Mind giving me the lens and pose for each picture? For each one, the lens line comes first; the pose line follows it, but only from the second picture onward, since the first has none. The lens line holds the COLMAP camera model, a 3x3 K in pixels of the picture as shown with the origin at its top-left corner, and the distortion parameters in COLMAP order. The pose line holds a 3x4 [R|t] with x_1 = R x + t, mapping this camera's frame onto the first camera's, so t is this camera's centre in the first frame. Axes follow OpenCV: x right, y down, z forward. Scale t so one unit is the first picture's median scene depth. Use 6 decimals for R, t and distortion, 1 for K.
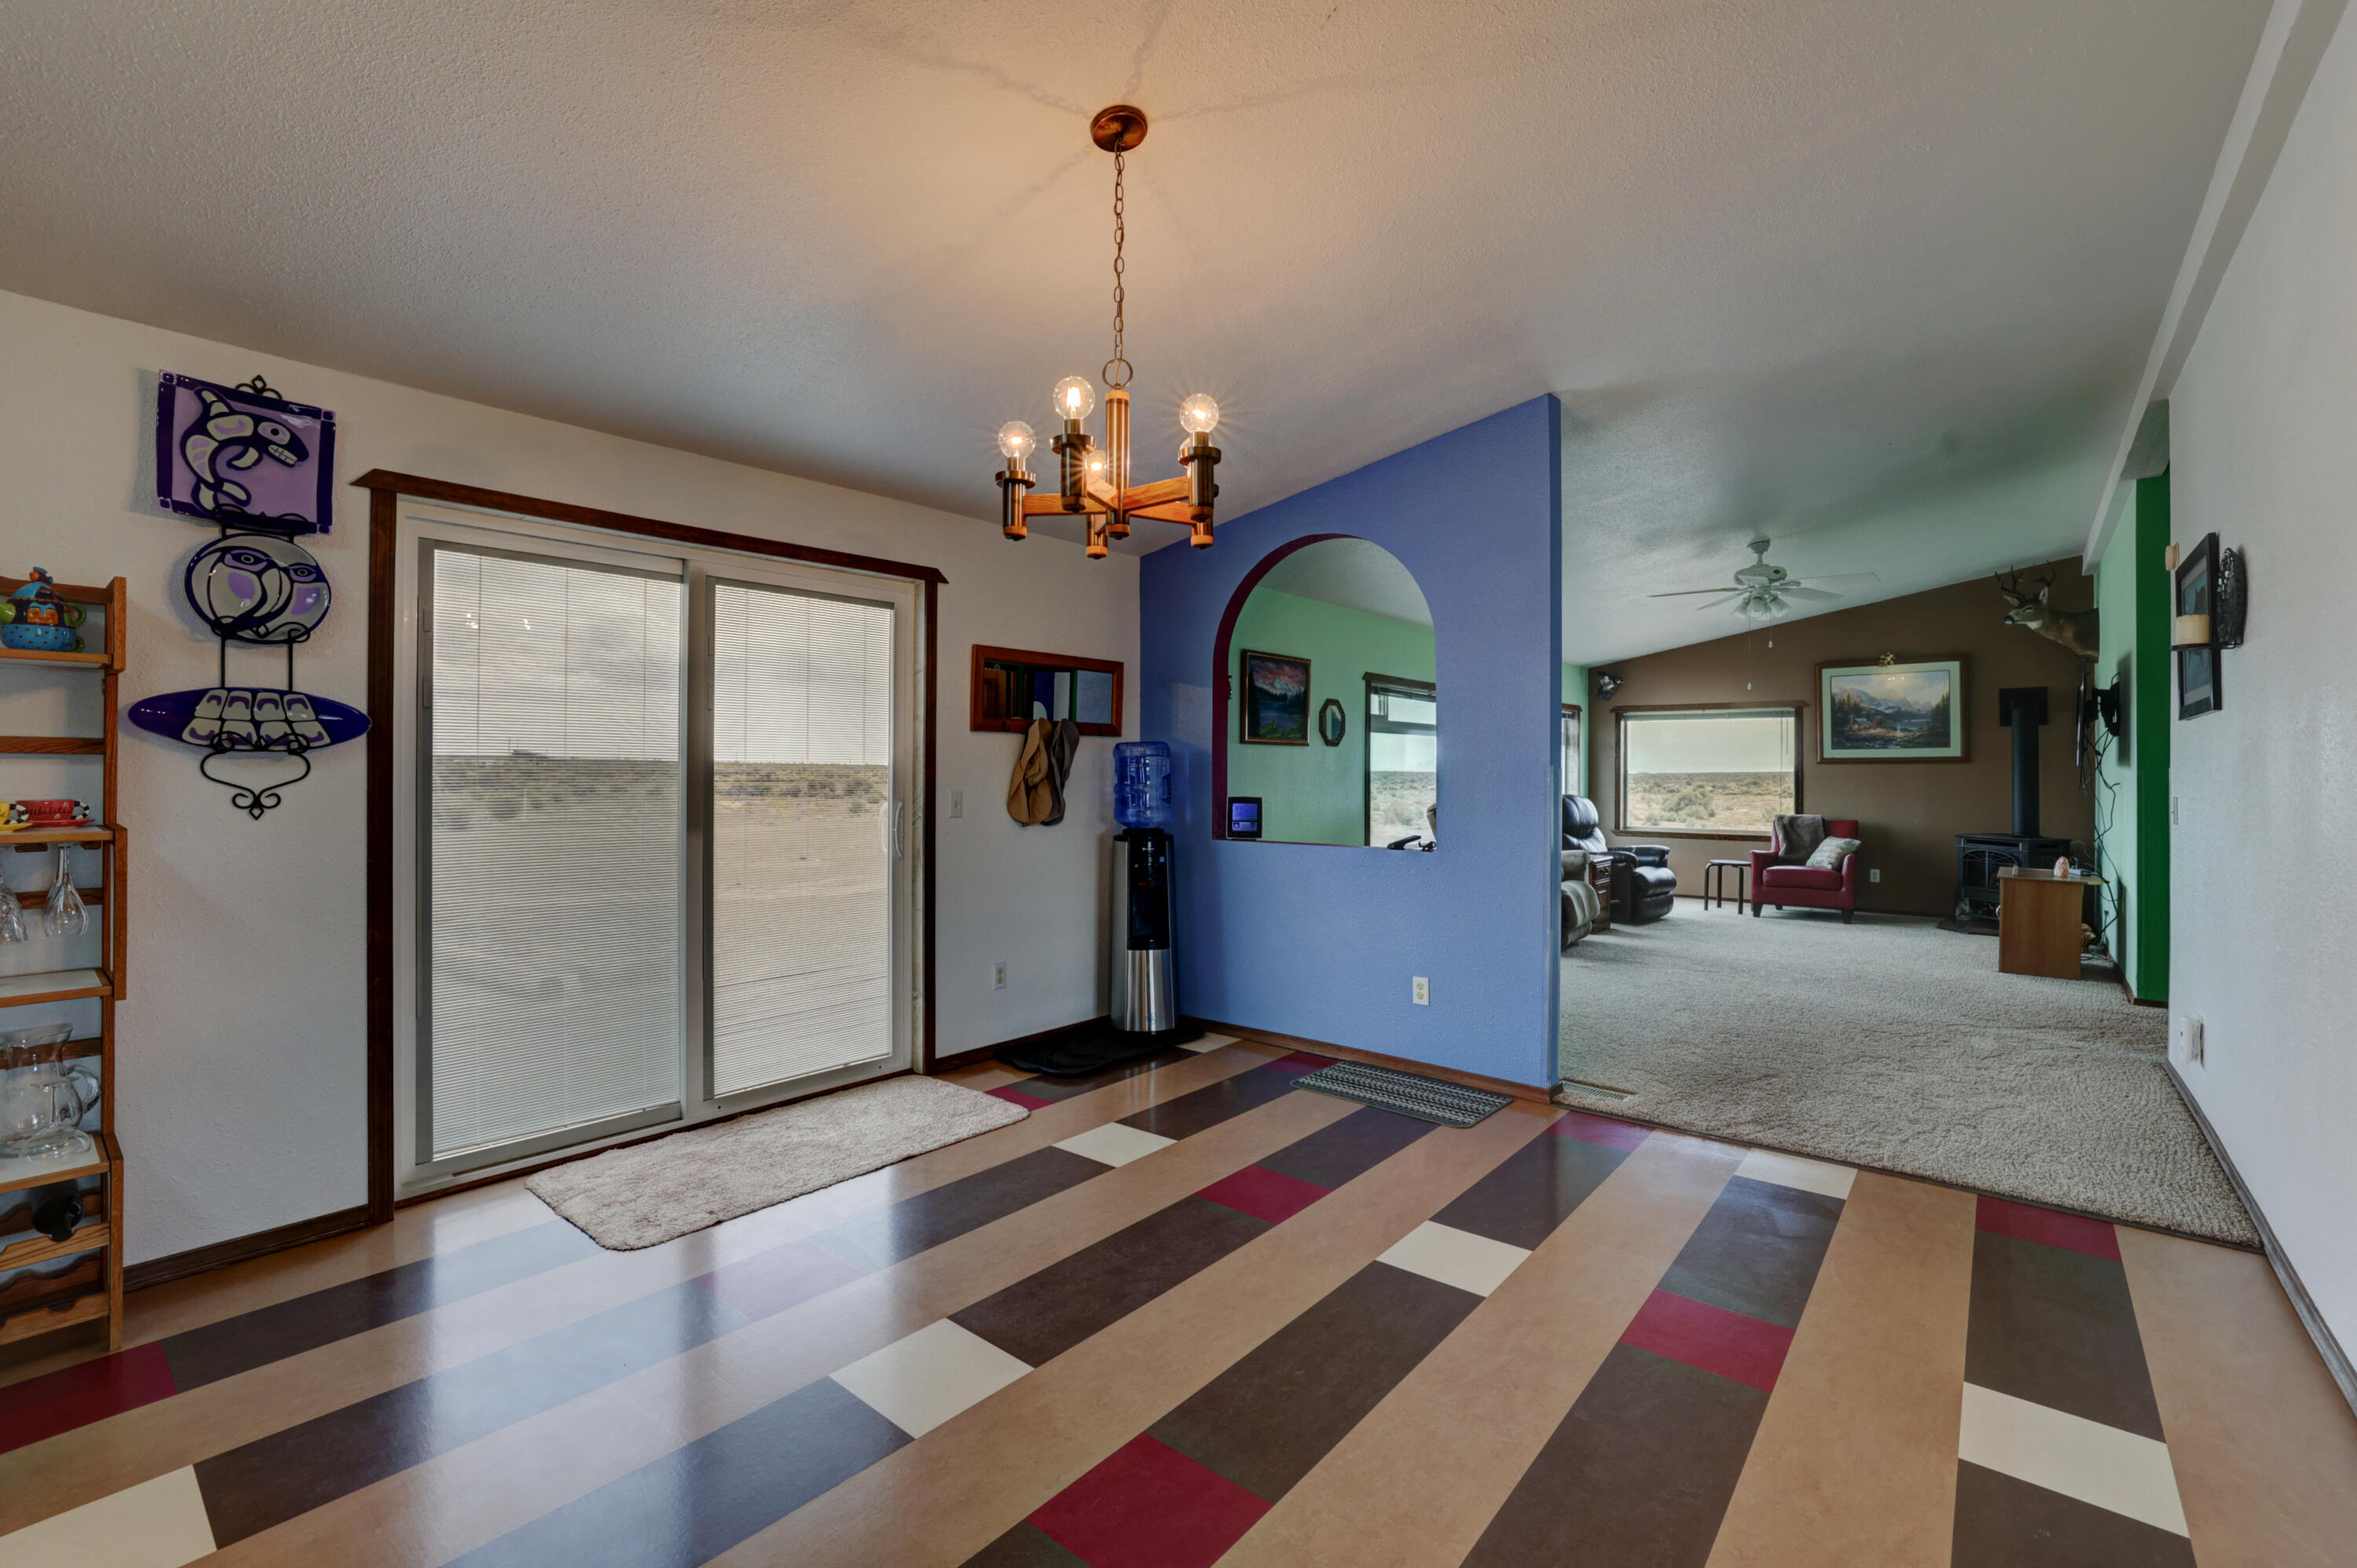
lens RADIAL K [[1018.5, 0, 1165.5], [0, 1018.5, 769.3], [0, 0, 1]] dist [-0.031778, 0.007017]
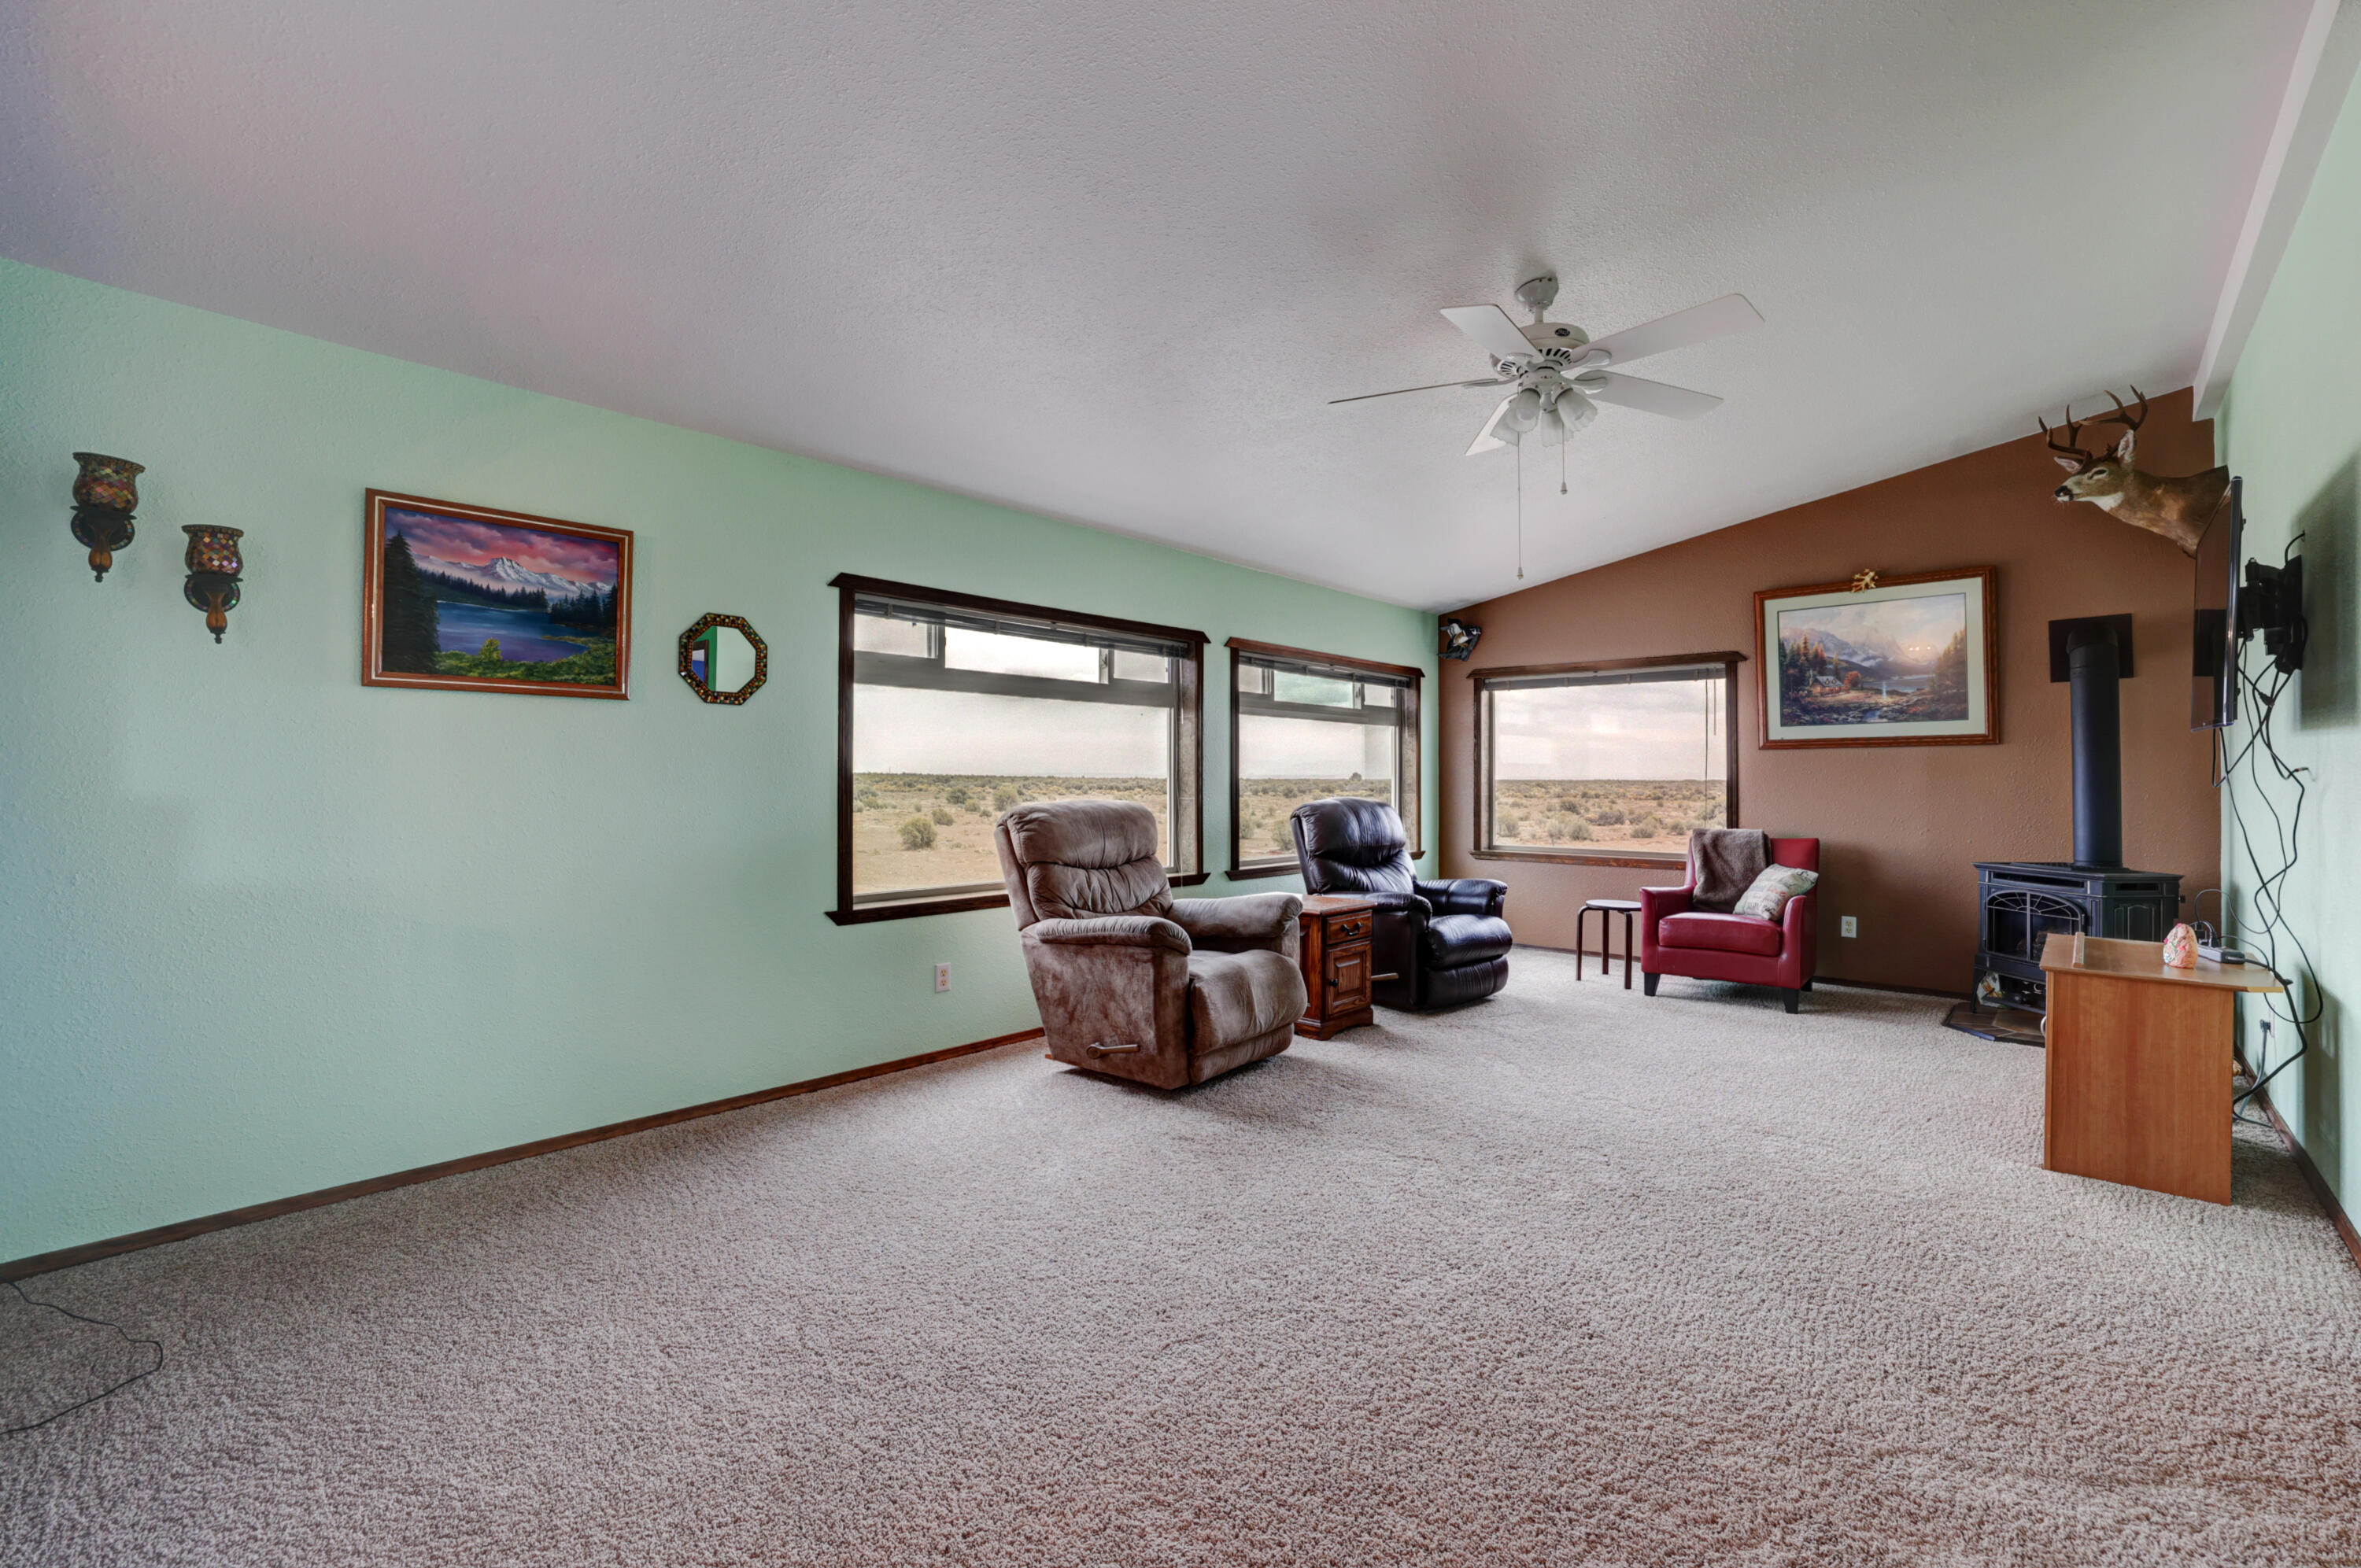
lens RADIAL K [[1020.1, 0, 1170.4], [0, 1020.1, 769.3], [0, 0, 1]] dist [-0.031778, 0.007017]
pose [[0.999455, -0.002511, -0.032905, 0.318255], [0.002264, 0.999969, -0.007549, 0.011945], [0.032923, 0.007470, 0.999430, 0.374214]]
